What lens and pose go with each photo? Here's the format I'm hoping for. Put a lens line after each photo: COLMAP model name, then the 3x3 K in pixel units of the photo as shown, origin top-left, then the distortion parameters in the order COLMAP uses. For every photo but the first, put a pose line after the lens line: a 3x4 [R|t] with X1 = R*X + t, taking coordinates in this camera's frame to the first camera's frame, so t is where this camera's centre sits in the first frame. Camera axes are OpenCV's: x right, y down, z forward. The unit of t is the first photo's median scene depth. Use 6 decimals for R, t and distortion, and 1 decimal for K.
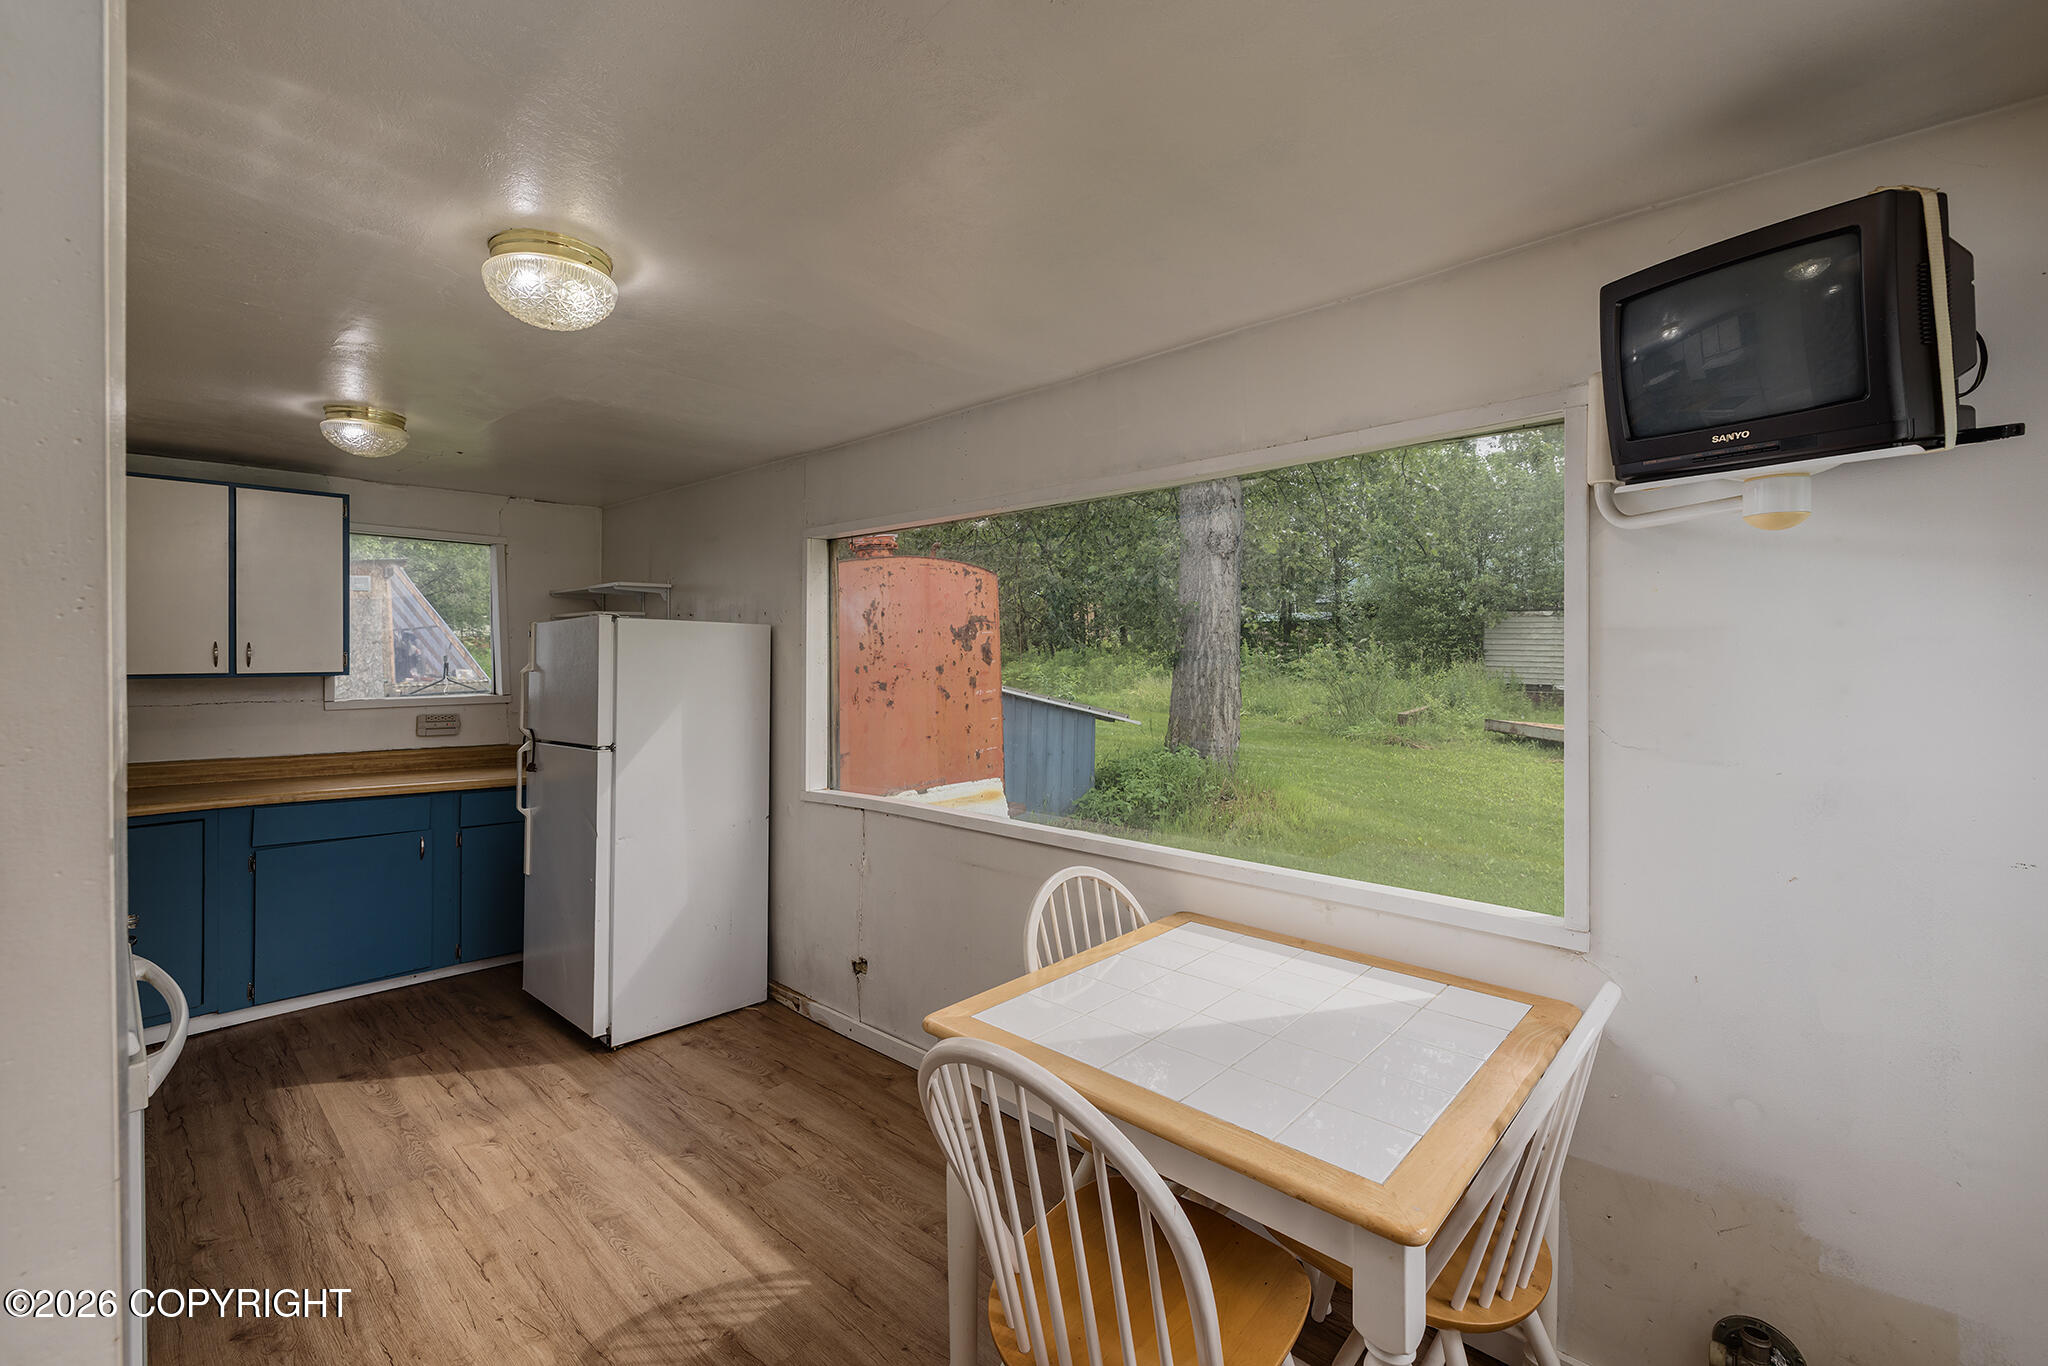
lens RADIAL K [[849.8, 0, 1027.8], [0, 849.8, 664.6], [0, 0, 1]] dist [-0.000170, 0.000980]
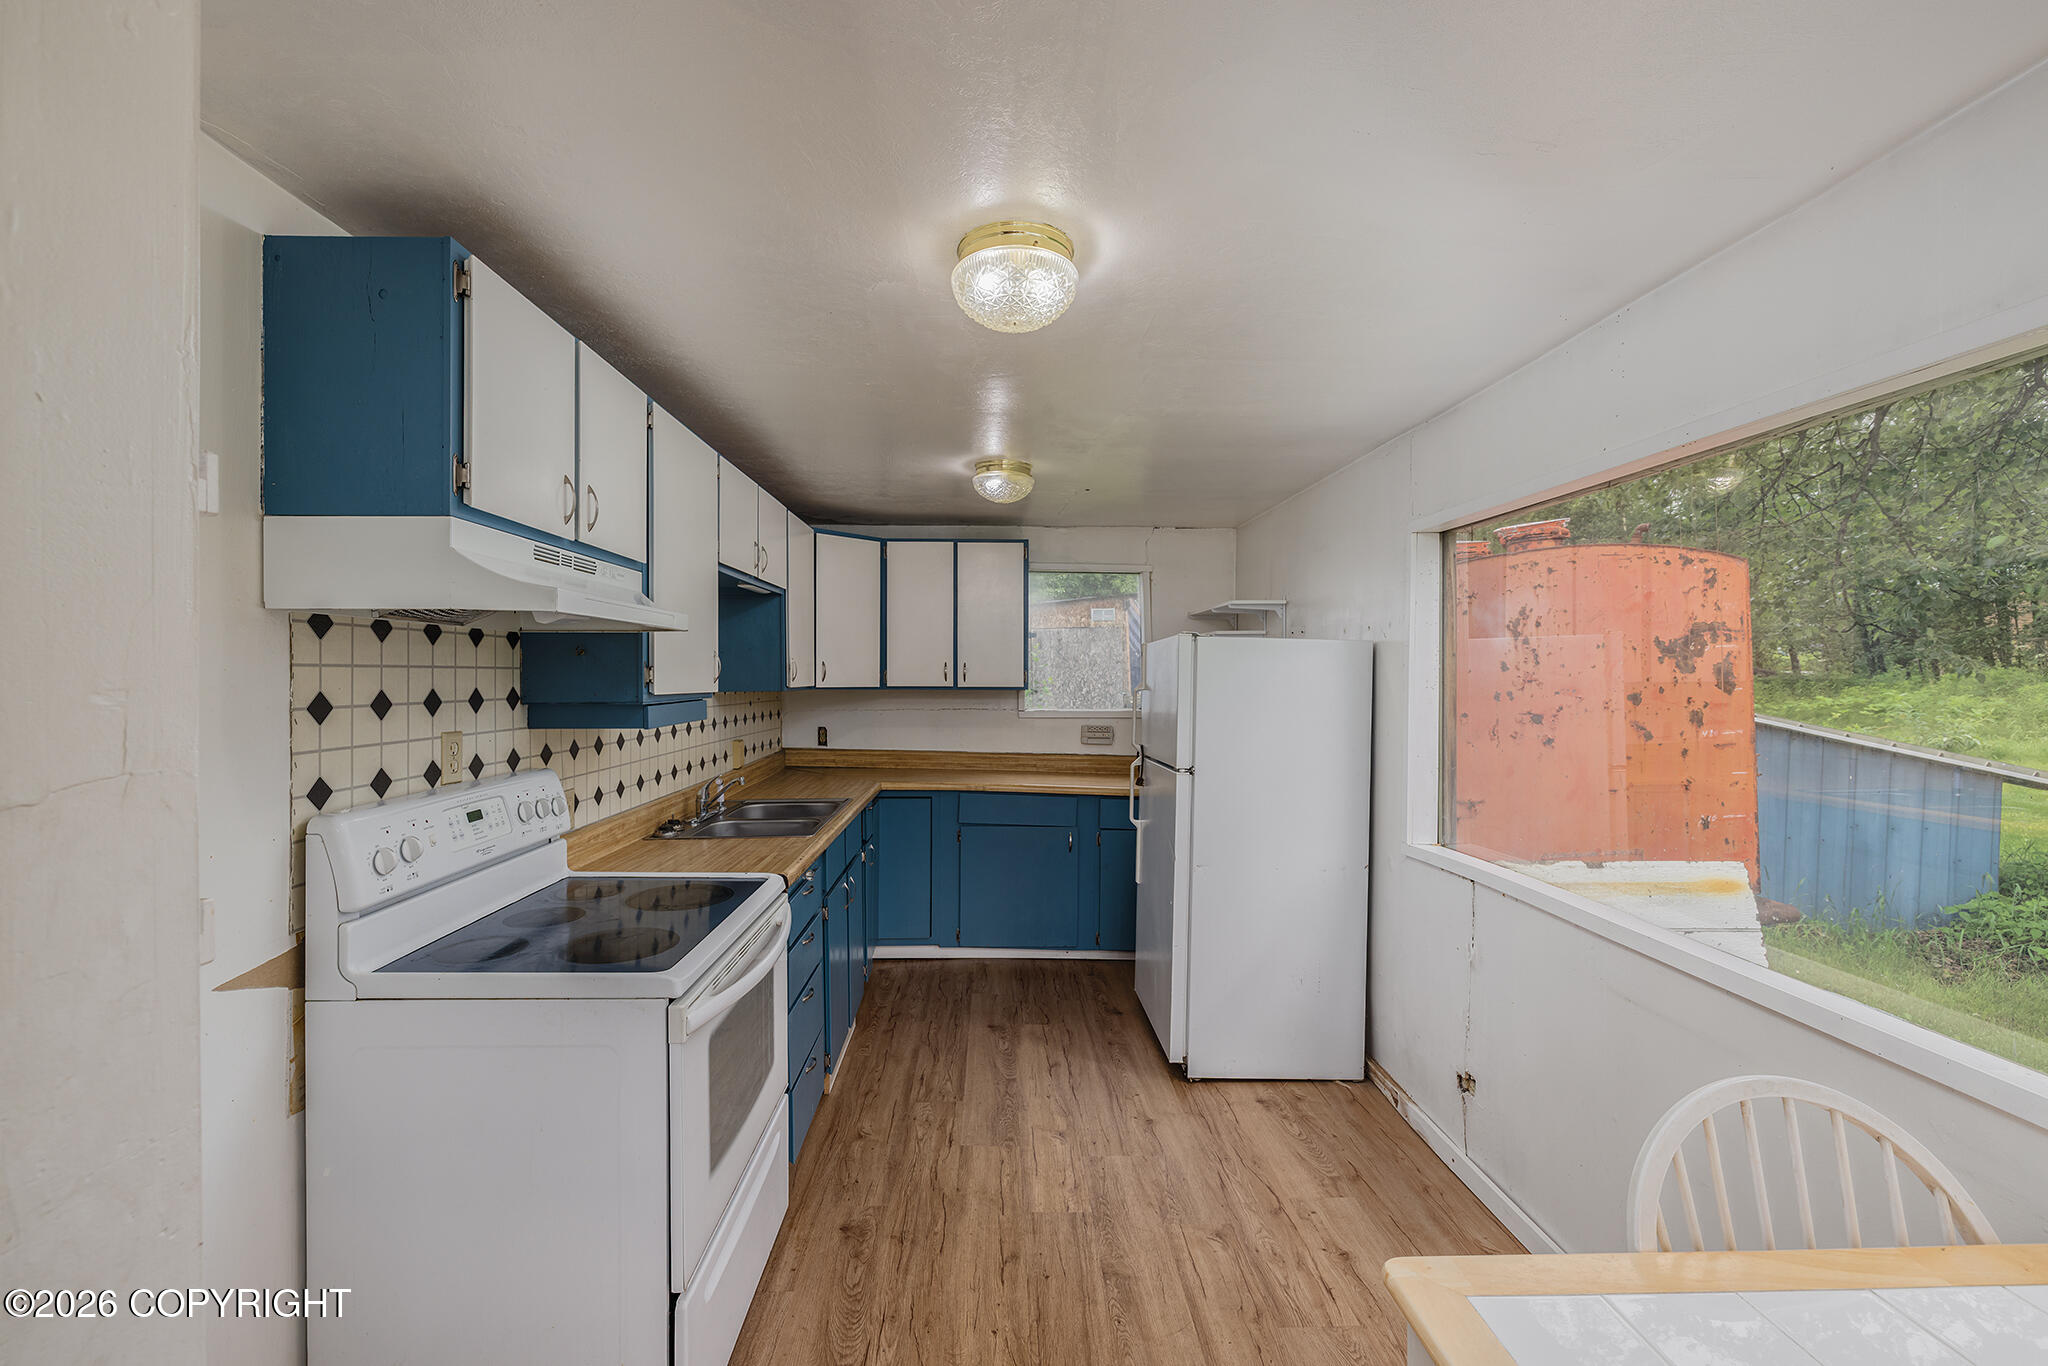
lens RADIAL K [[849.8, 0, 1021.8], [0, 849.8, 685.5], [0, 0, 1]] dist [-0.000170, 0.000980]
pose [[0.702966, 0.017787, -0.711001, 0.057650], [-0.016166, 0.999829, 0.009029, -0.004680], [0.711040, 0.005147, 0.703133, 0.166820]]
